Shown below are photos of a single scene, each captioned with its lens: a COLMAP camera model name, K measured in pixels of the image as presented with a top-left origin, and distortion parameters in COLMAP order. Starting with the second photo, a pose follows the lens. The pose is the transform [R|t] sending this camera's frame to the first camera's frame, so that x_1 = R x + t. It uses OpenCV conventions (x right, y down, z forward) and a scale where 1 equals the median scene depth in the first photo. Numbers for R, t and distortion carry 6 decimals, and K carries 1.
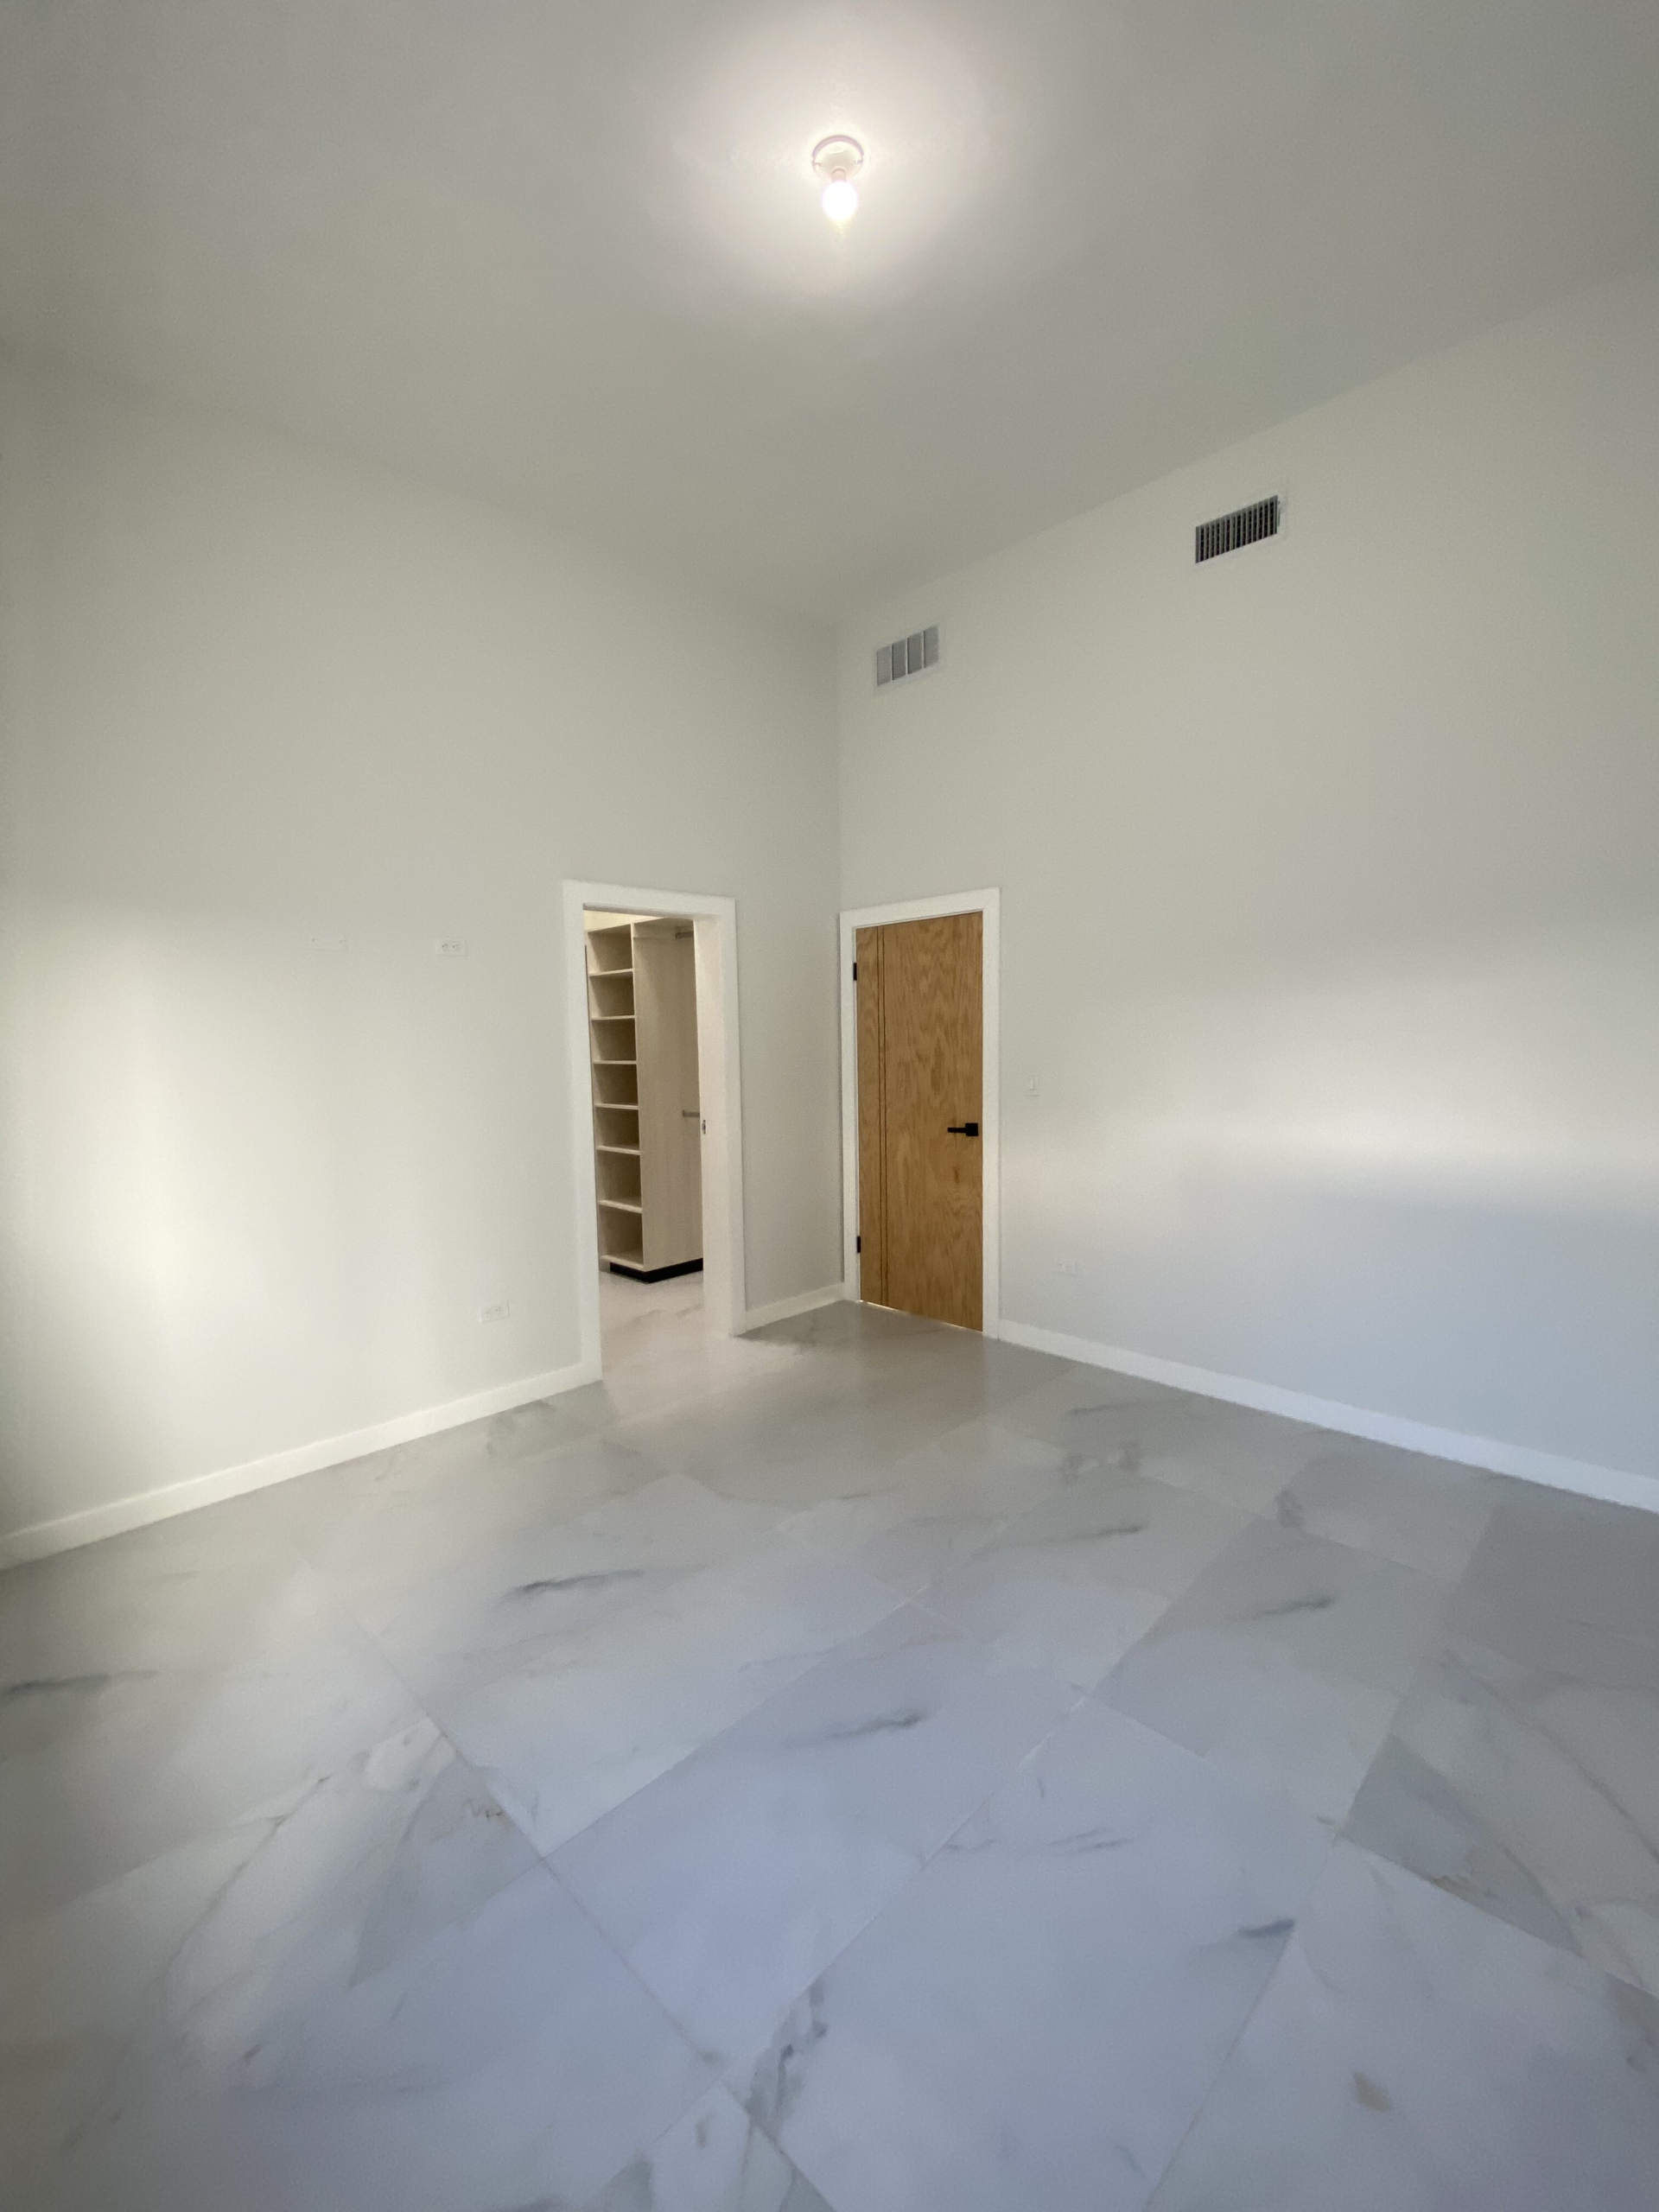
lens RADIAL K [[887.0, 0, 829.5], [0, 887.0, 1106.0], [0, 0, 1]] dist [-0.000443, -0.009059]
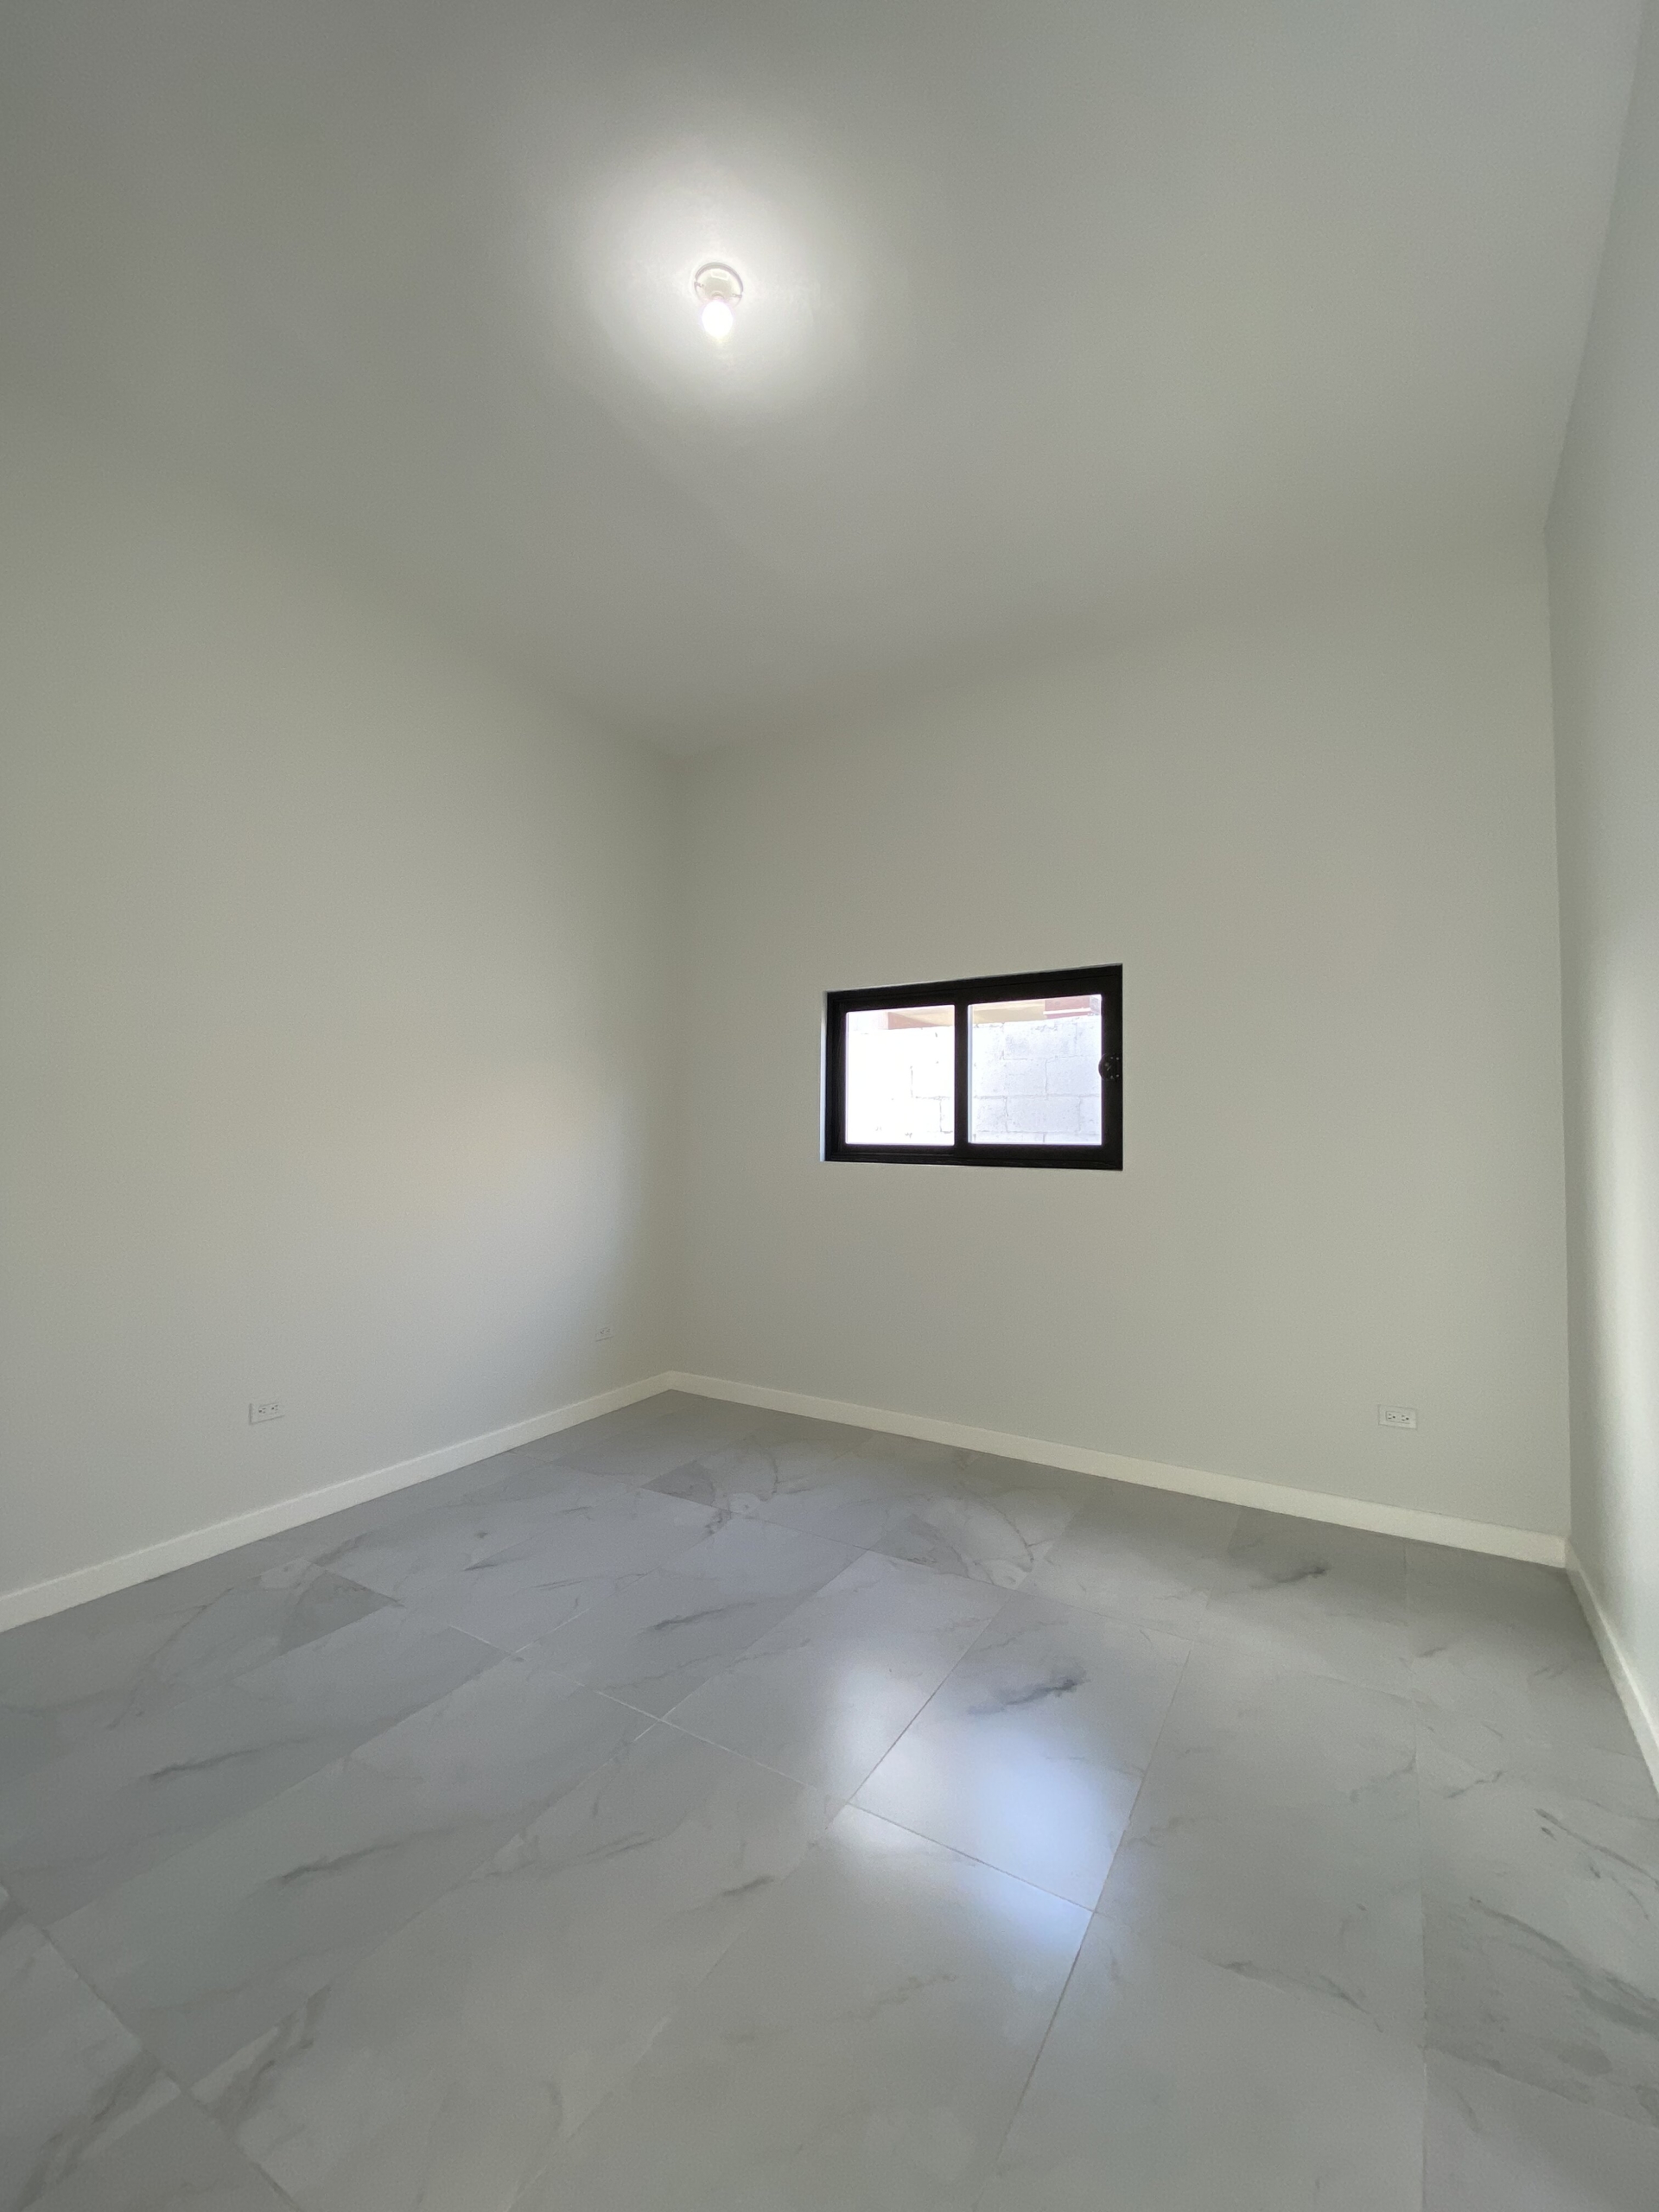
lens RADIAL K [[887.0, 0, 829.5], [0, 887.0, 1106.0], [0, 0, 1]] dist [-0.000443, -0.009059]
pose [[-0.970382, 0.012001, -0.241276, 0.162216], [-0.001301, 0.998491, 0.054899, -0.147981], [0.241570, 0.053587, -0.968903, 2.324491]]
